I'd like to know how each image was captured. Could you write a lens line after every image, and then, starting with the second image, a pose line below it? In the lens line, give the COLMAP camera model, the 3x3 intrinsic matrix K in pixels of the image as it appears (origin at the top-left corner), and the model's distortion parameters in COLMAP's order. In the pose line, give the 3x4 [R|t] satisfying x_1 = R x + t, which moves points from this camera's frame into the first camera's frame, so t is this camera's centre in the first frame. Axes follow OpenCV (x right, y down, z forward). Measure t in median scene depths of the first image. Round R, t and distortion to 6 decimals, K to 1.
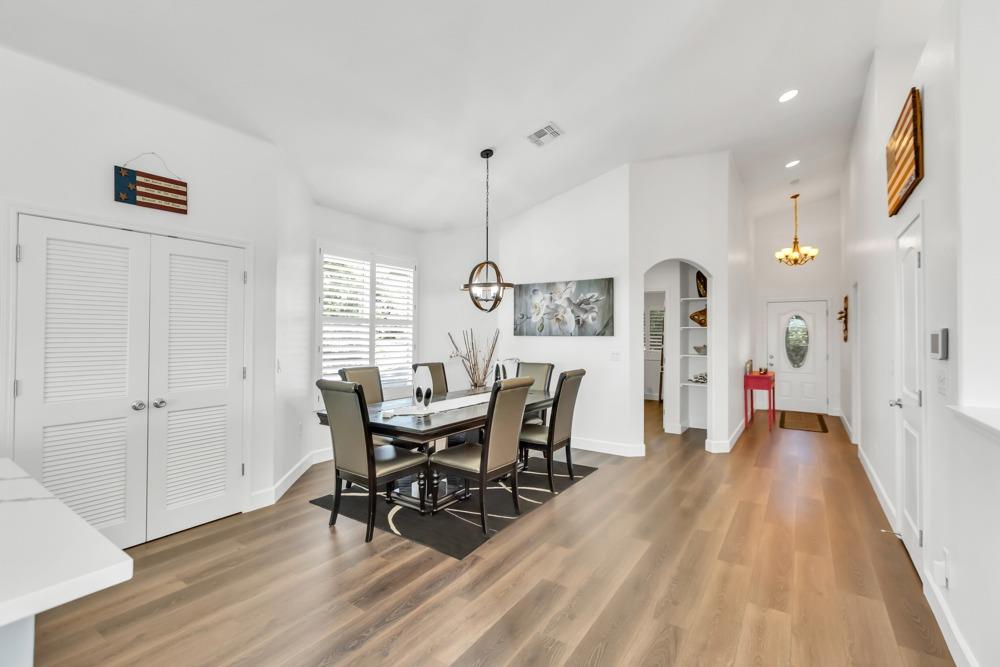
lens RADIAL K [[444.3, 0, 492.1], [0, 444.3, 328.5], [0, 0, 1]] dist [-0.004245, 0.001457]
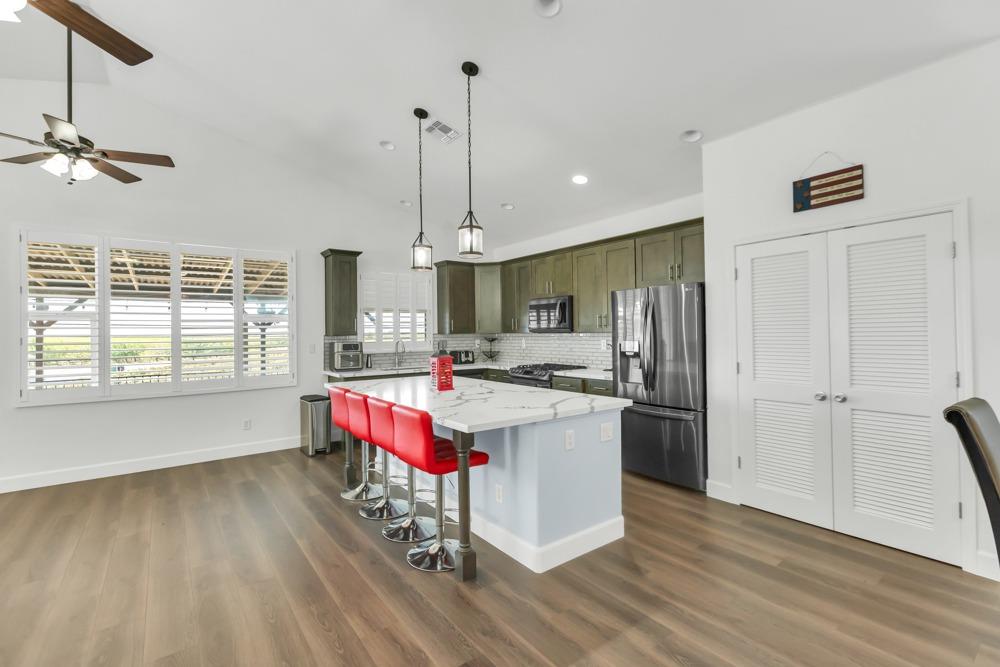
lens RADIAL K [[444.3, 0, 498.1], [0, 444.3, 327.7], [0, 0, 1]] dist [-0.004245, 0.001457]
pose [[-0.316704, -0.011828, -0.948451, 0.298941], [0.024753, 0.999479, -0.020729, 0.008290], [0.948201, -0.030042, -0.316246, 0.400439]]
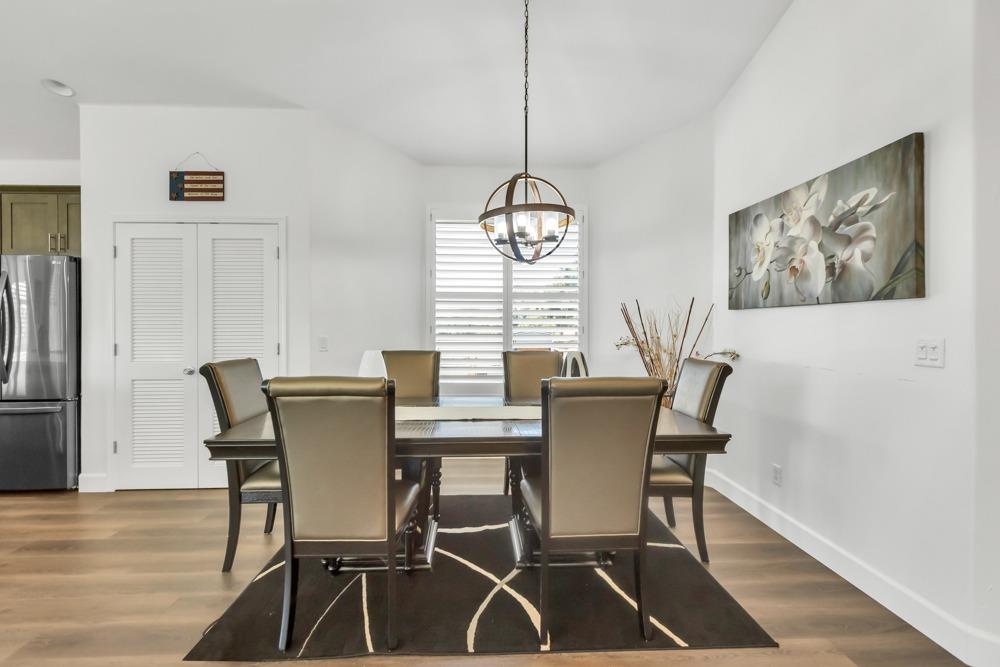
lens RADIAL K [[444.3, 0, 501.7], [0, 444.3, 328.5], [0, 0, 1]] dist [-0.004245, 0.001457]
pose [[0.604569, -0.000474, -0.796552, 0.421775], [0.014001, 0.999852, 0.010031, 0.039767], [0.796430, -0.017217, 0.604486, 0.625102]]
